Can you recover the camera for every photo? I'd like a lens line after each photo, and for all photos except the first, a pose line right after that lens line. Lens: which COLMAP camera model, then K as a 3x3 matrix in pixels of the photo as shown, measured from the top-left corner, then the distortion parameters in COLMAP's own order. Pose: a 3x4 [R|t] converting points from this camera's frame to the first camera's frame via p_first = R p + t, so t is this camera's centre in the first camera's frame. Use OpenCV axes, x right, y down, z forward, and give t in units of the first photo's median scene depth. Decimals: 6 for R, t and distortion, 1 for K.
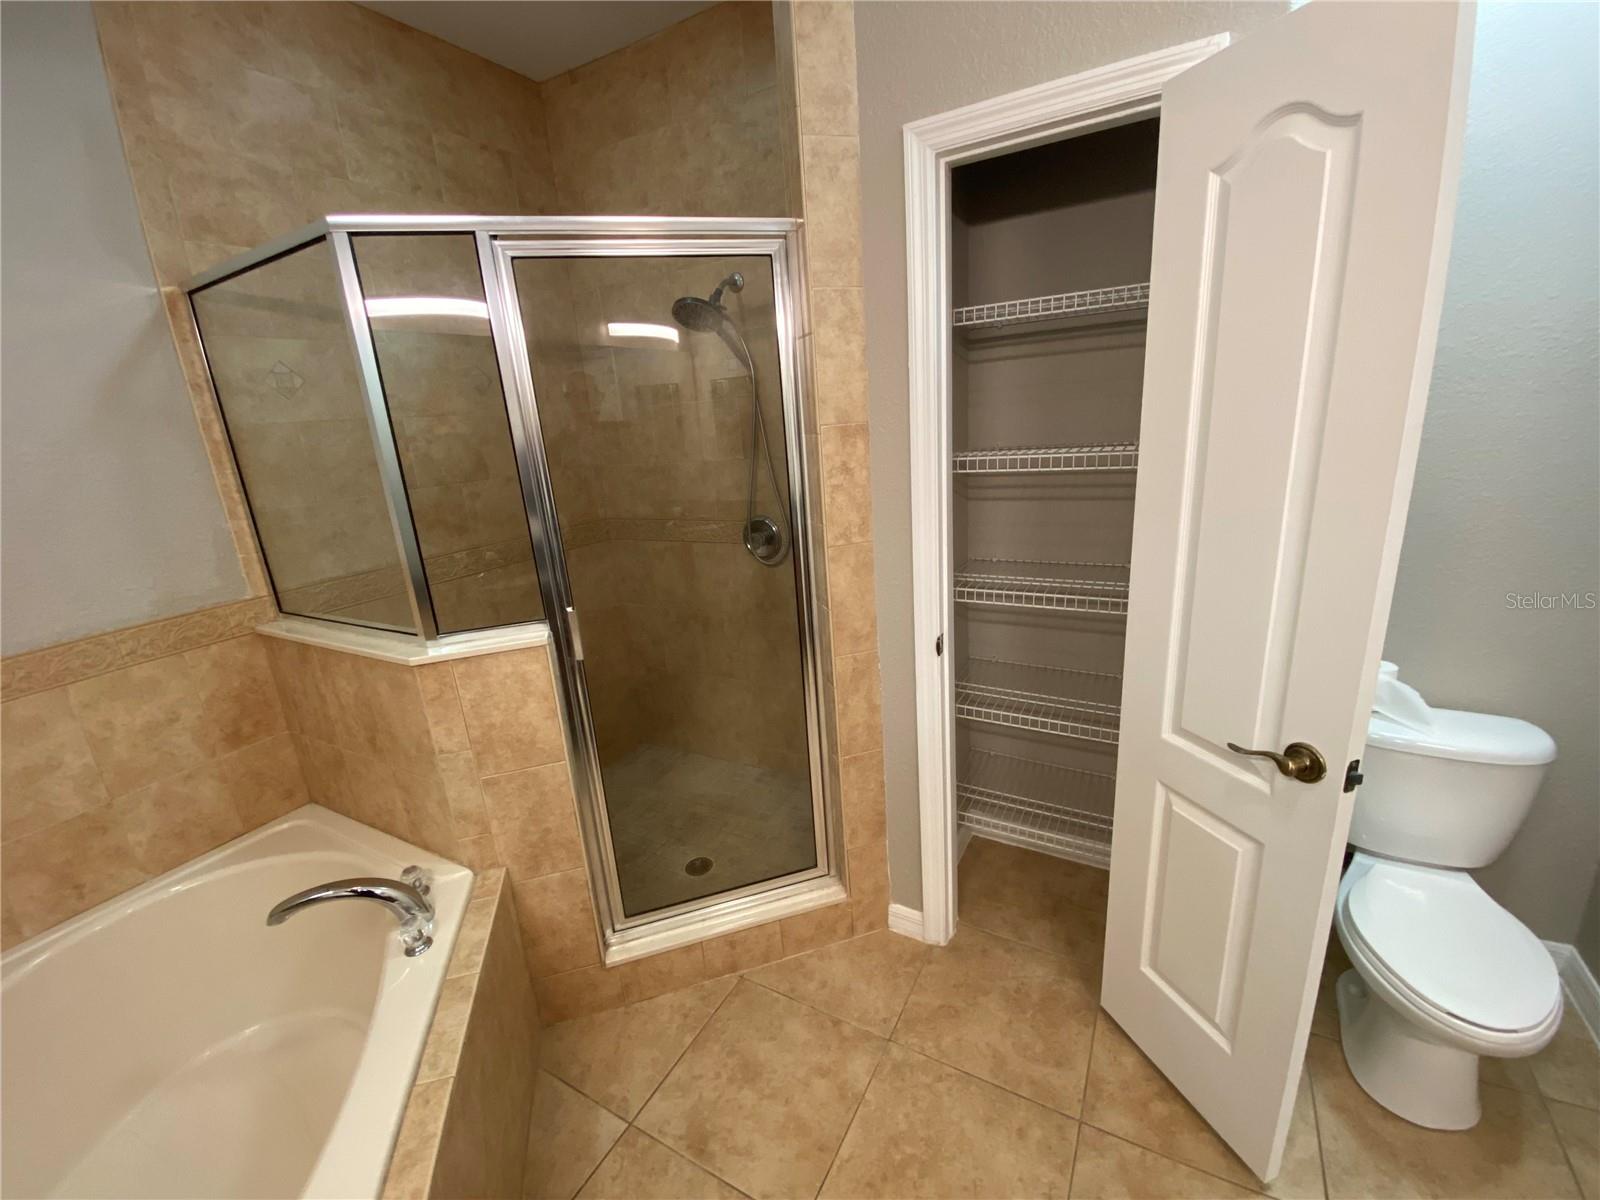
lens RADIAL K [[649.0, 0, 798.7], [0, 649.0, 596.3], [0, 0, 1]] dist [-0.010761, -0.002139]
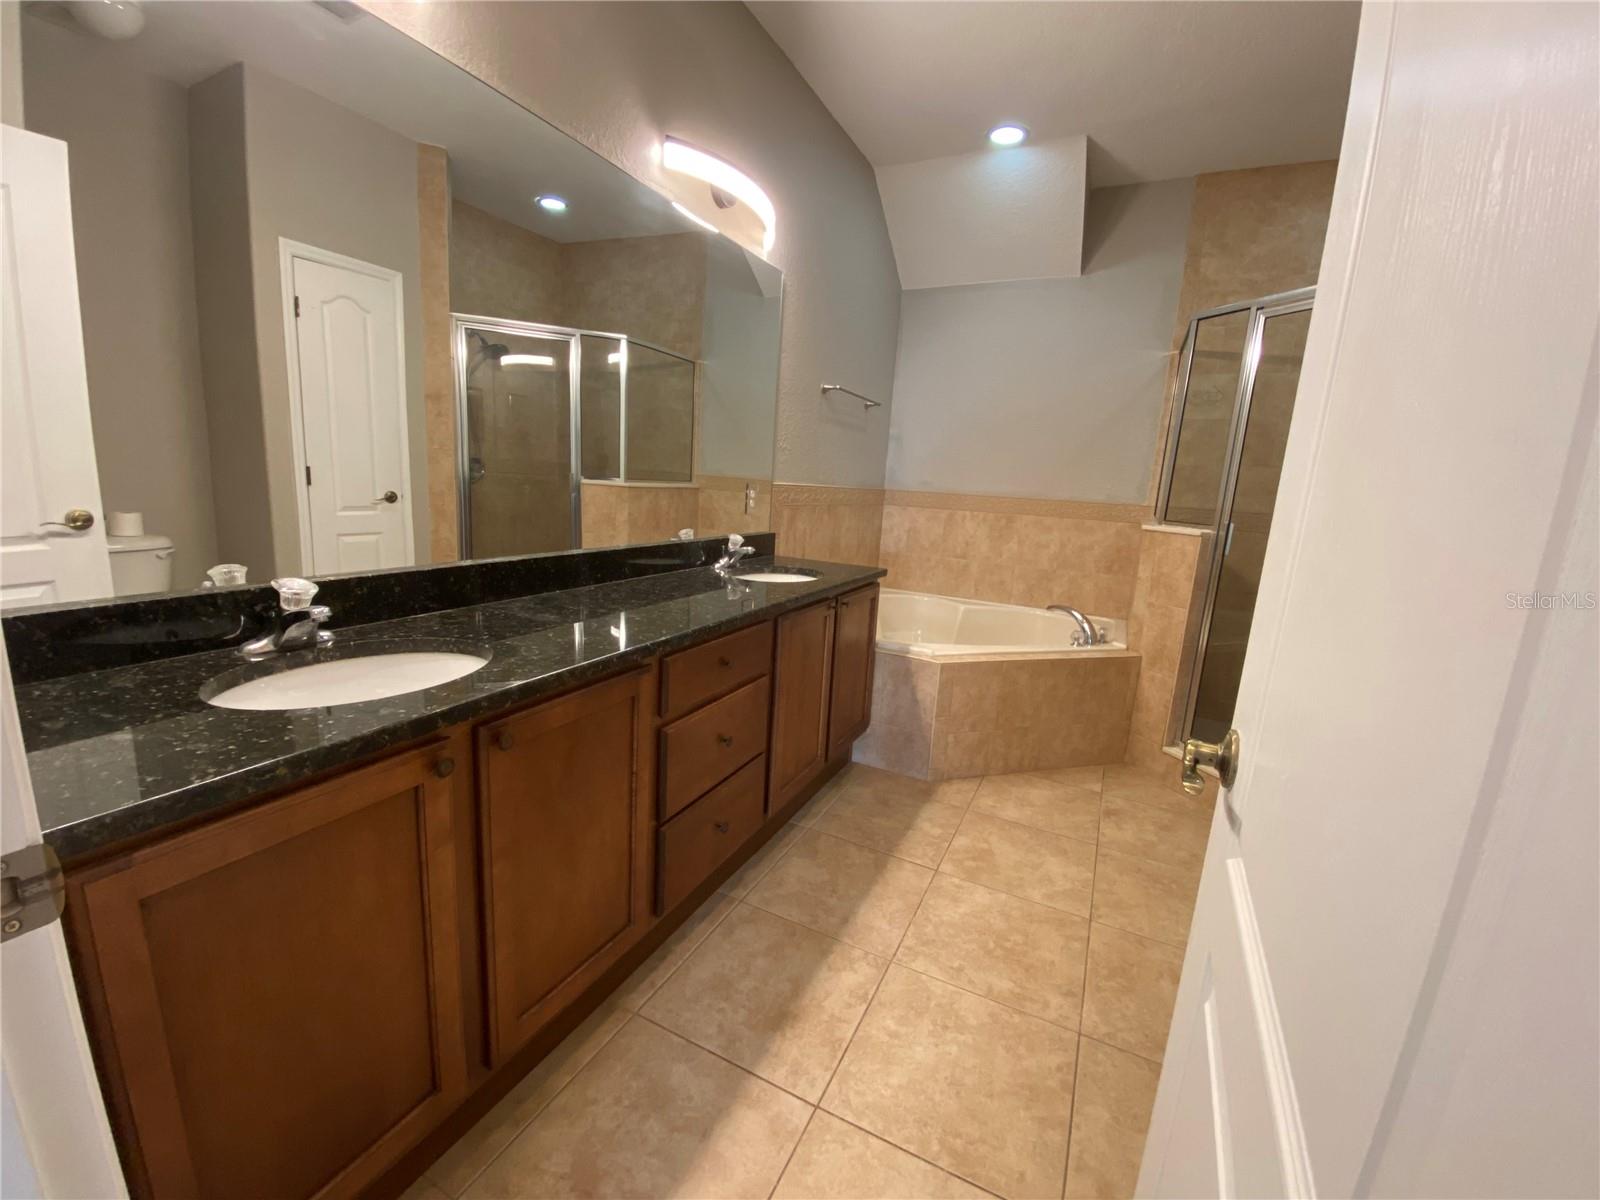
lens RADIAL K [[649.0, 0, 799.3], [0, 649.0, 593.8], [0, 0, 1]] dist [-0.010761, -0.002139]
pose [[0.051576, 0.256807, -0.965085, 1.229214], [-0.329196, 0.916731, 0.226347, 0.173776], [0.942852, 0.306028, 0.131822, -0.189853]]
